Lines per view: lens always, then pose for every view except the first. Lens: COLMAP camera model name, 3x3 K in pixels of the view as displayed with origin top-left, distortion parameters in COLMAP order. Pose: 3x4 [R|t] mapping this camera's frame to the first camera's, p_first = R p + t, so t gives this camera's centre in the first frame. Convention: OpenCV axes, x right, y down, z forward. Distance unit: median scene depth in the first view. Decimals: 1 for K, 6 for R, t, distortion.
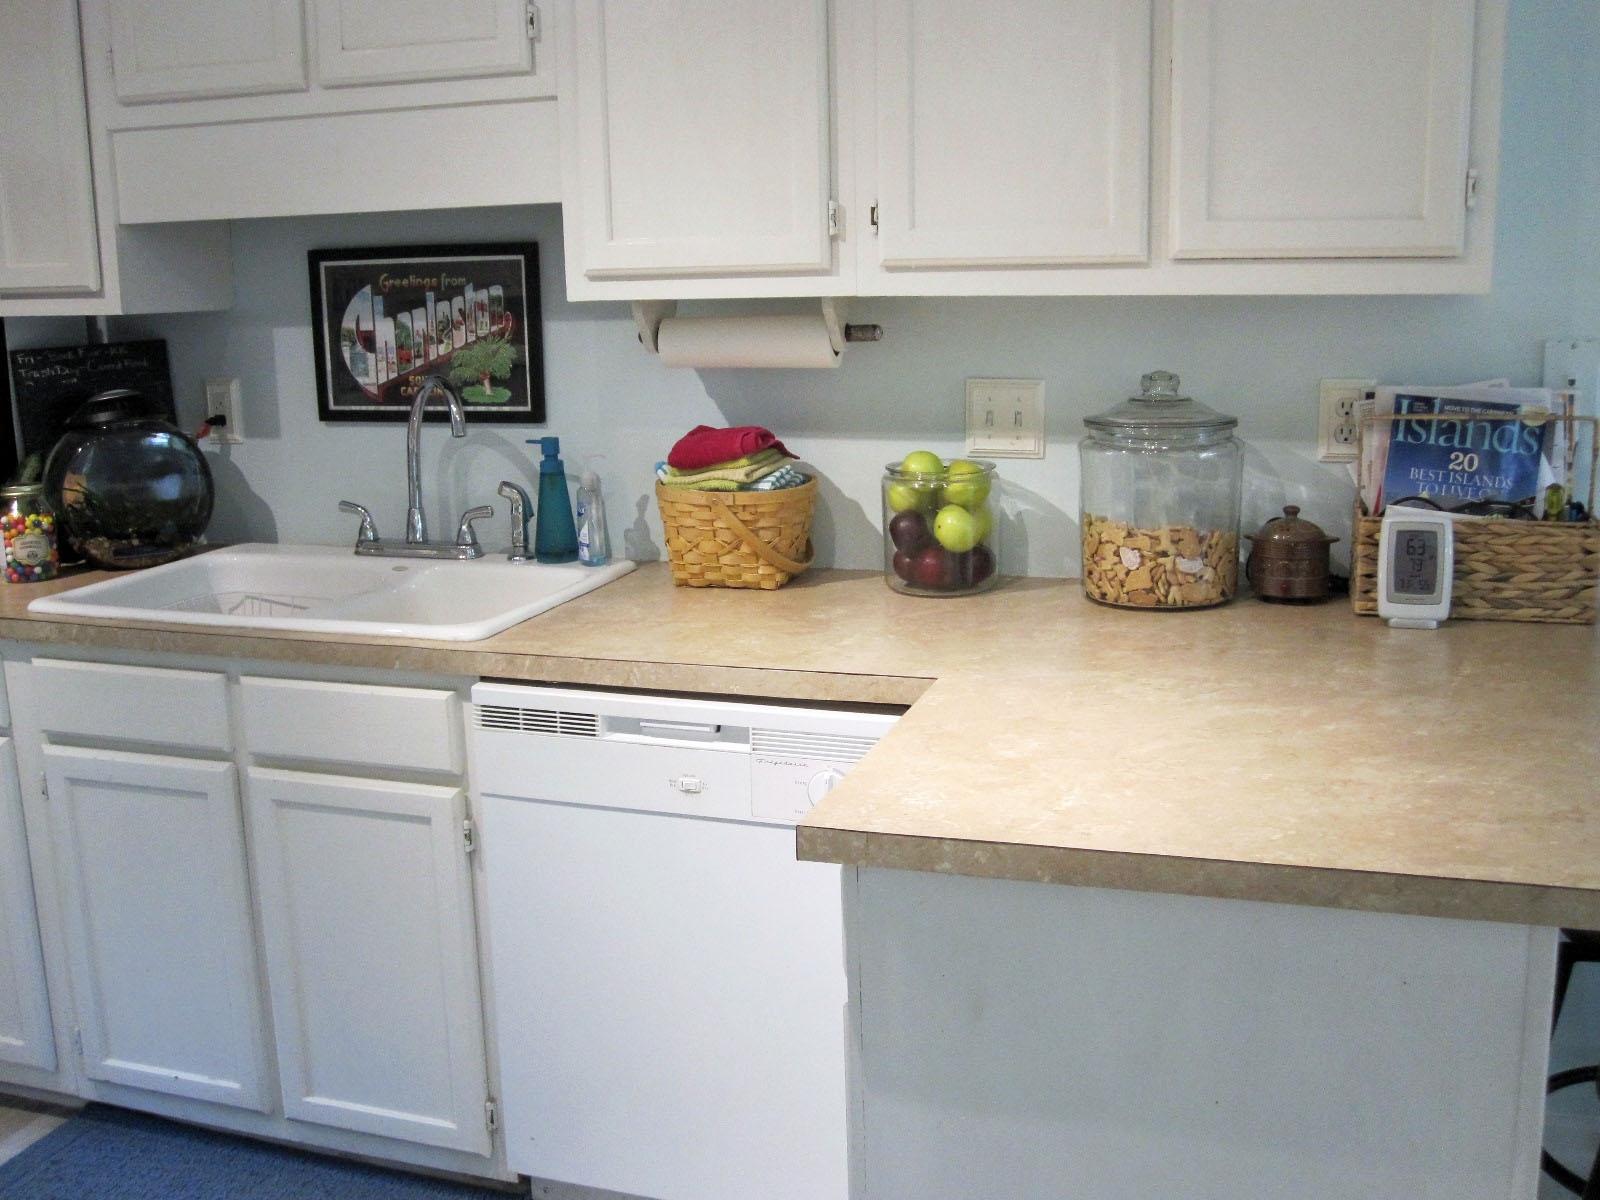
lens RADIAL K [[1584.6, 0, 816.1], [0, 1584.6, 602.7], [0, 0, 1]] dist [-0.065958, 0.000000]
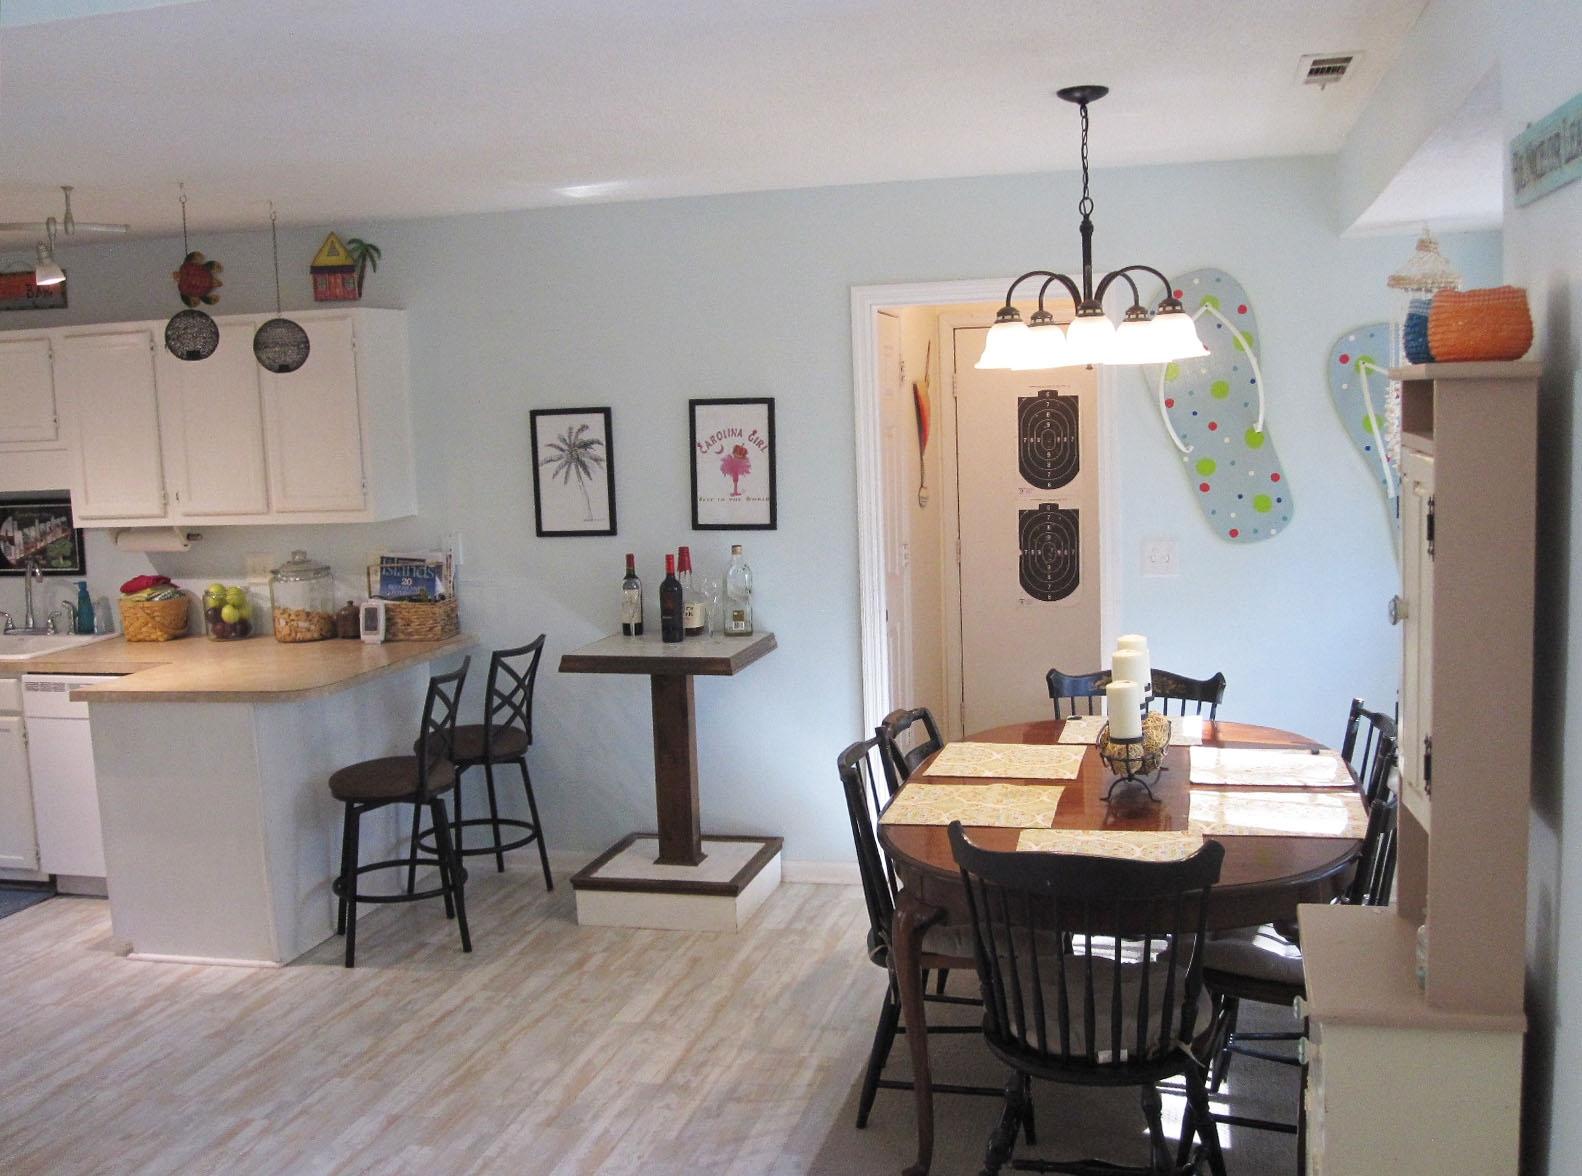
lens RADIAL K [[1566.8, 0, 799.6], [0, 1566.8, 589.0], [0, 0, 1]] dist [-0.065958, 0.000000]
pose [[0.997232, -0.025656, 0.069792, 0.818293], [0.031809, 0.995565, -0.088537, 0.160581], [-0.067211, 0.090512, 0.993625, -1.509698]]
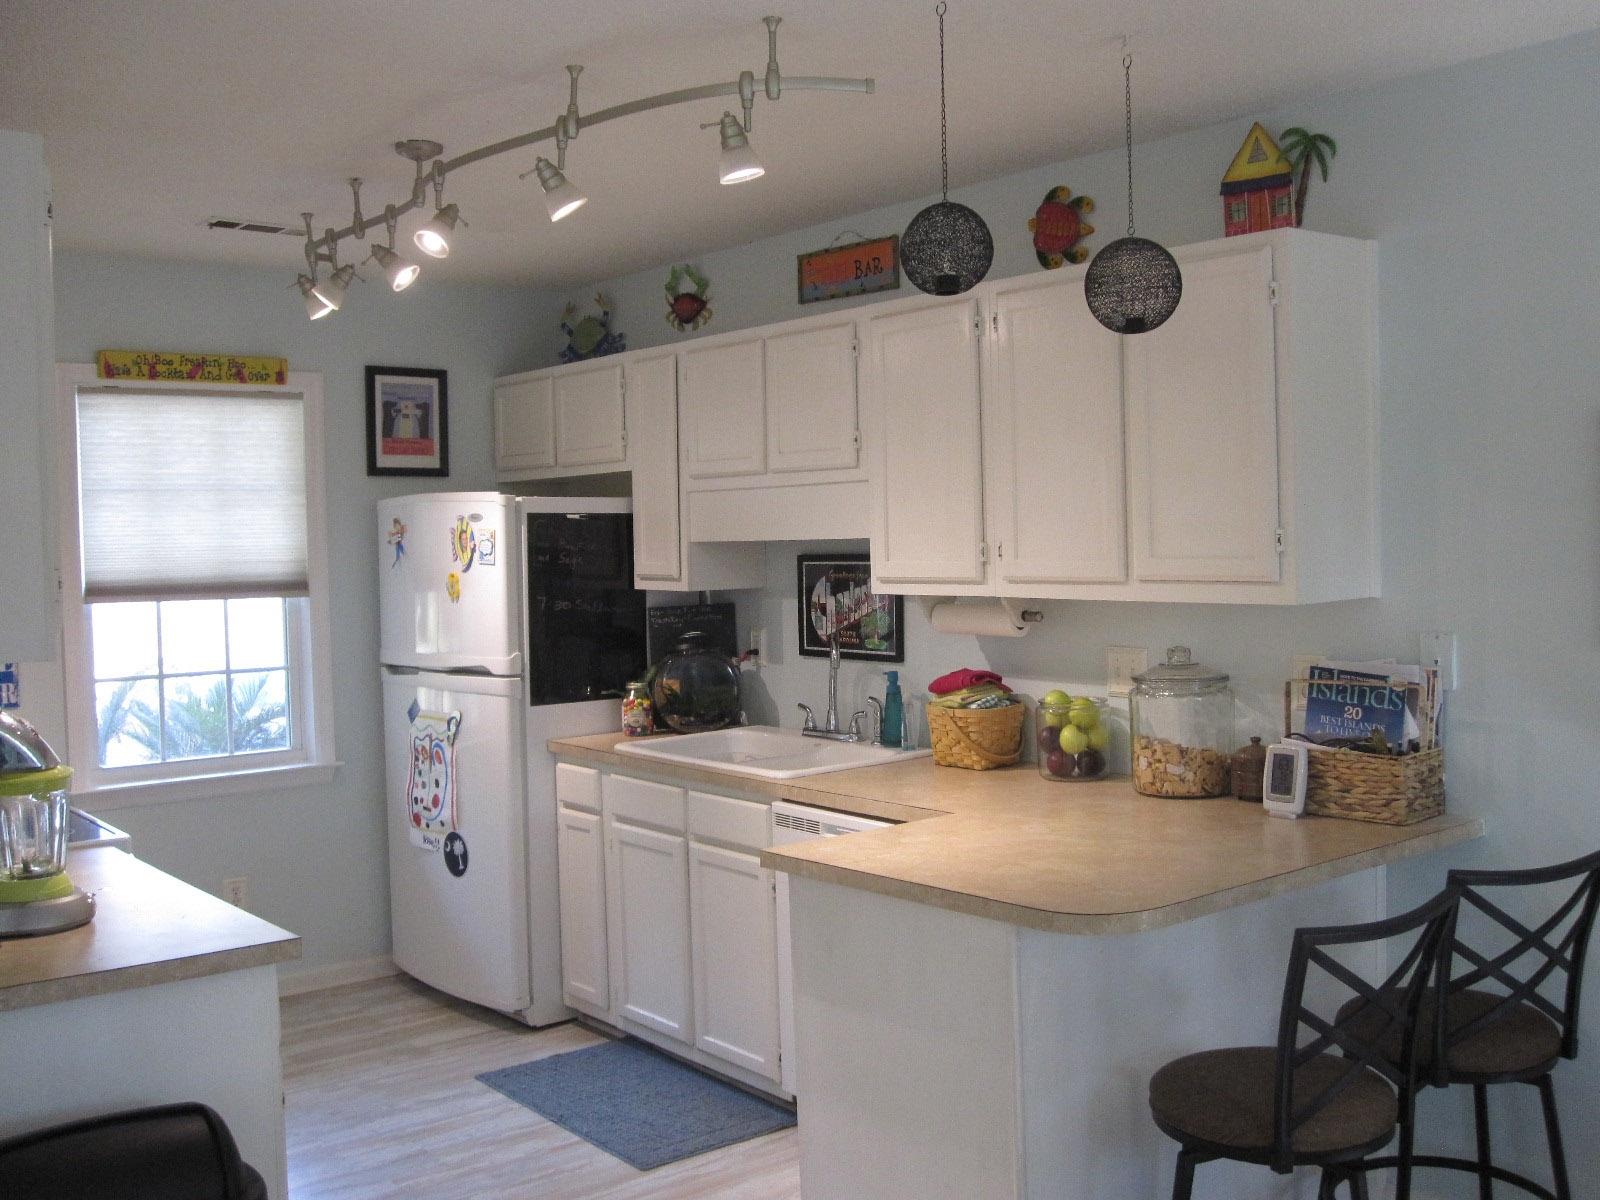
lens RADIAL K [[1584.6, 0, 788.6], [0, 1584.6, 587.0], [0, 0, 1]] dist [-0.065958, 0.000000]
pose [[0.838013, 0.017577, -0.545368, 0.717442], [-0.102848, 0.986654, -0.126236, 0.032919], [0.535870, 0.161877, 0.828637, -0.504293]]
